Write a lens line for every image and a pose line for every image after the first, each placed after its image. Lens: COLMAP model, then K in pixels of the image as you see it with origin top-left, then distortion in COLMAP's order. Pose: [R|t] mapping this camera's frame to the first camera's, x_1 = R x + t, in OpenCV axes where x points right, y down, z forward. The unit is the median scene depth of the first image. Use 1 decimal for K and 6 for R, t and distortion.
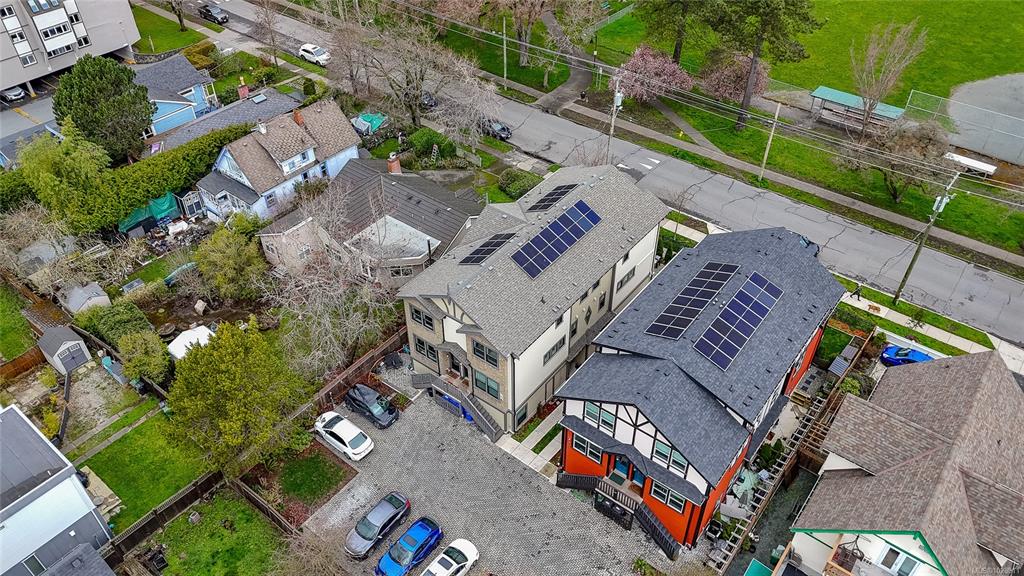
lens RADIAL K [[750.0, 0, 511.6], [0, 750.0, 293.5], [0, 0, 1]] dist [0.022958, -0.011664]
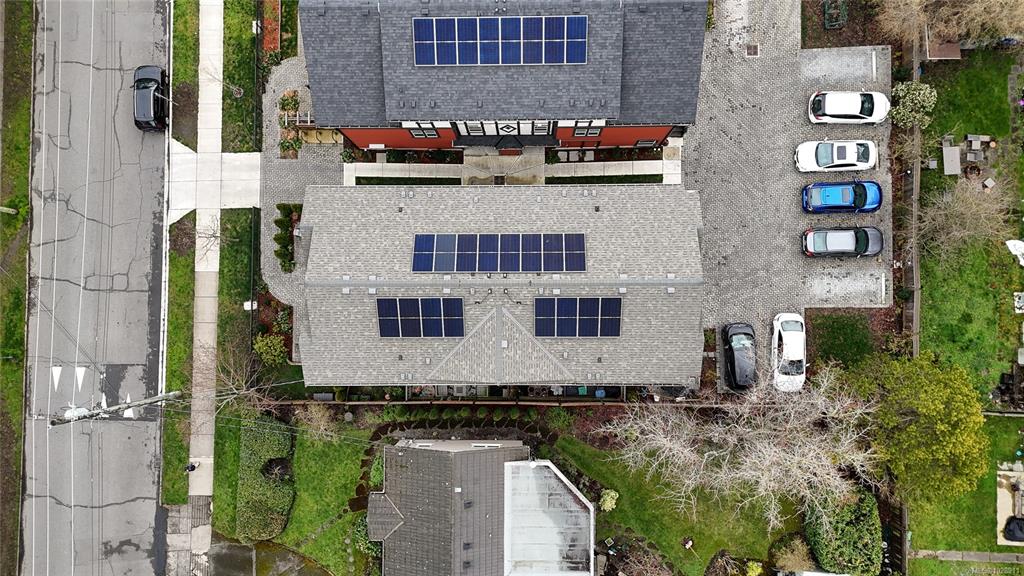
lens RADIAL K [[750.0, 0, 509.7], [0, 750.0, 281.7], [0, 0, 1]] dist [0.022958, -0.011664]
pose [[-0.609117, -0.791416, 0.051358, -0.001481], [0.545739, -0.371281, 0.751212, -0.467091], [-0.575453, 0.485604, 0.658060, 0.414794]]
